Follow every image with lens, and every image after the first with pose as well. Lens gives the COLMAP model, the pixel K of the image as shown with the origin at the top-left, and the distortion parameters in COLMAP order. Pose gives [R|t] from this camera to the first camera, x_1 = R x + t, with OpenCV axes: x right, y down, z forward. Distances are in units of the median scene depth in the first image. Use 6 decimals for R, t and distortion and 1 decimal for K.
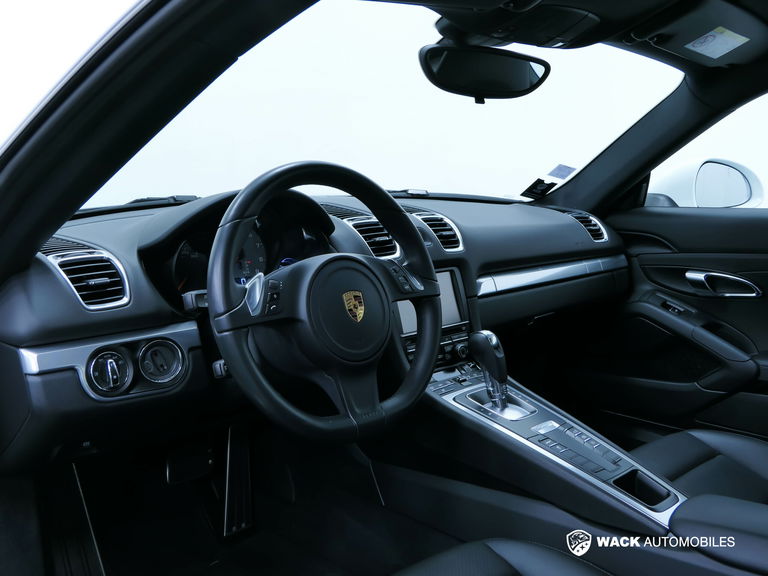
lens RADIAL K [[779.5, 0, 384.0], [0, 779.5, 288.0], [0, 0, 1]] dist [0.005349, -0.001958]
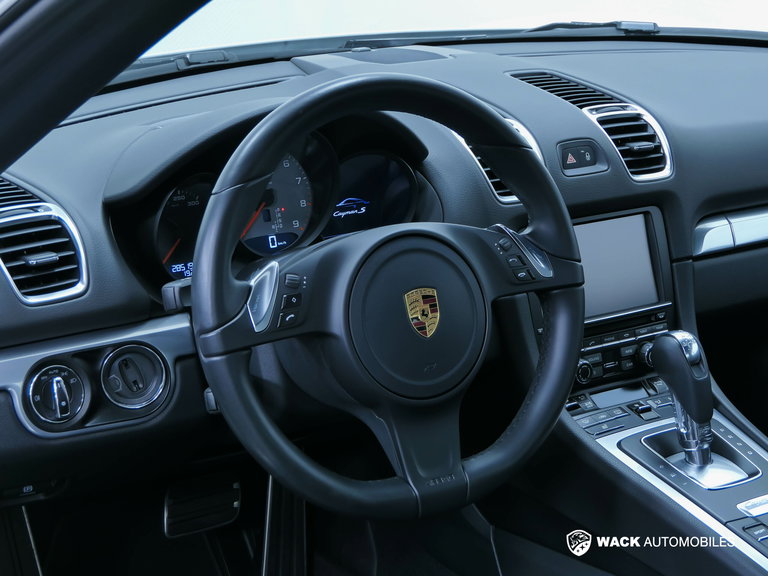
lens RADIAL K [[1650.9, 0, 384.0], [0, 1650.9, 288.0], [0, 0, 1]] dist [-0.019090, -0.060570]
pose [[0.982741, 0.050605, -0.177929, 0.165715], [-0.028988, 0.992100, 0.122055, -0.156318], [0.182700, -0.114791, 0.976444, -0.312713]]
